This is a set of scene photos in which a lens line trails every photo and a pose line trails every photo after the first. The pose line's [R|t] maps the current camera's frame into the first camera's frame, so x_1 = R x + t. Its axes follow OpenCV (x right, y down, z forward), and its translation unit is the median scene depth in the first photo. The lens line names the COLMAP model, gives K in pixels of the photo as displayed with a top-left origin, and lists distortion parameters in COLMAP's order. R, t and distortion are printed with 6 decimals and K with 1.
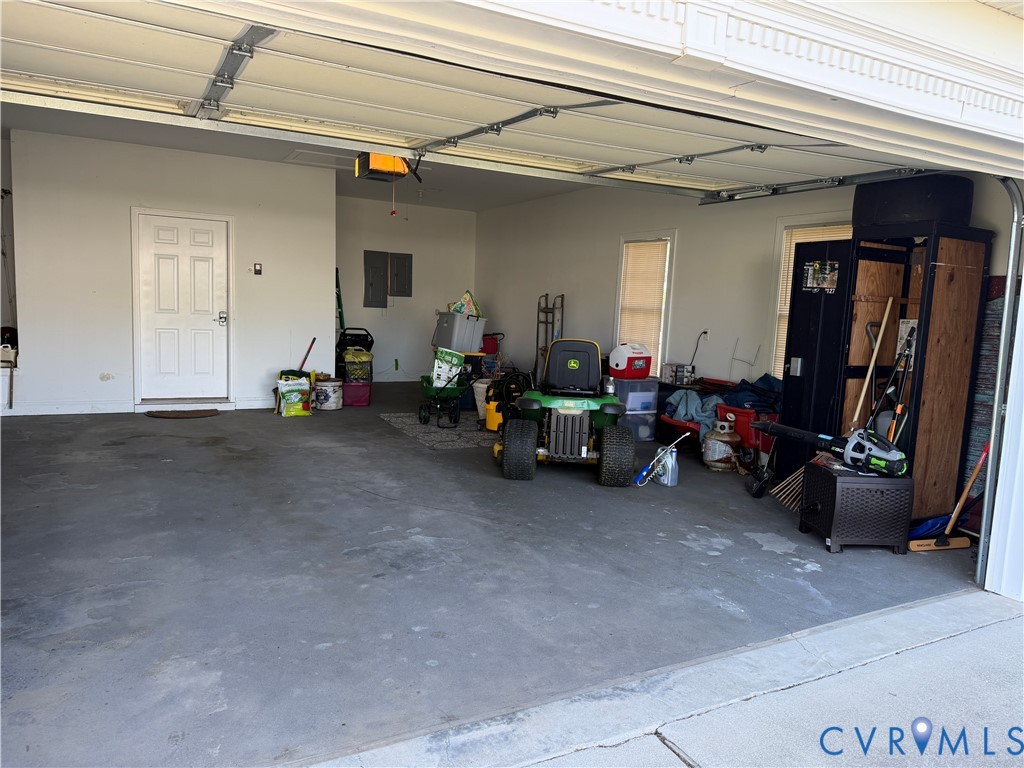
lens RADIAL K [[716.8, 0, 517.9], [0, 716.8, 379.1], [0, 0, 1]] dist [0.093044, -0.111043]
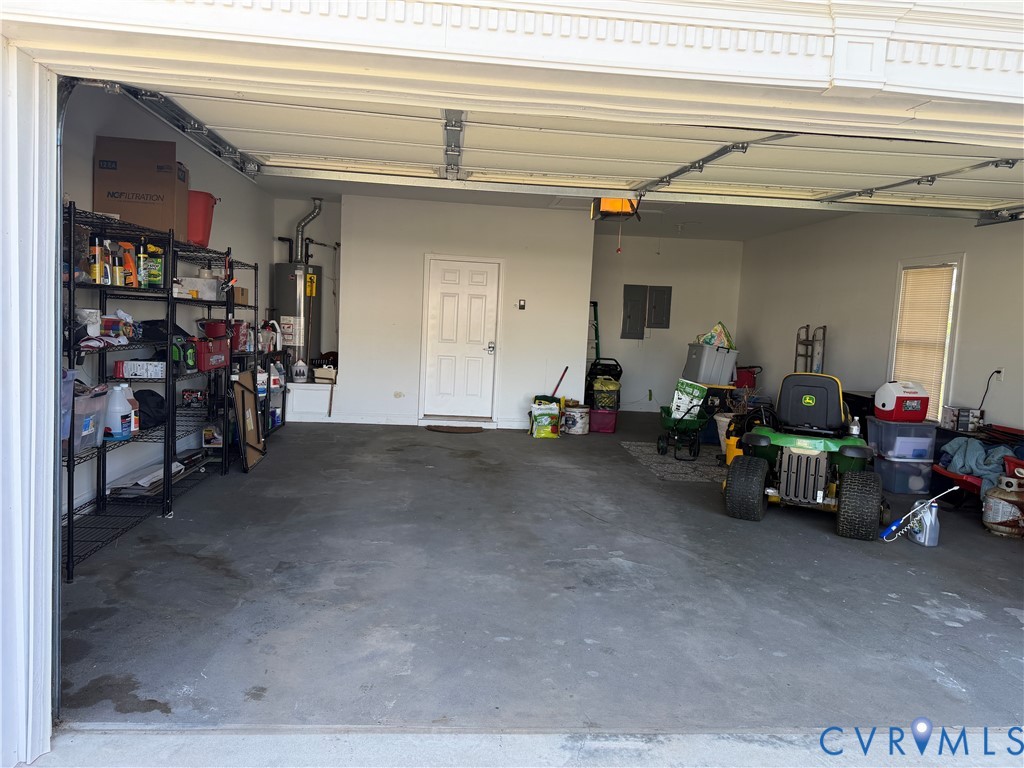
lens RADIAL K [[716.8, 0, 510.5], [0, 716.8, 372.8], [0, 0, 1]] dist [0.093044, -0.111043]
pose [[0.920565, 0.030076, -0.389430, 0.097504], [-0.050522, 0.997824, -0.042364, 0.002958], [0.387309, 0.058673, 0.920081, -0.025344]]
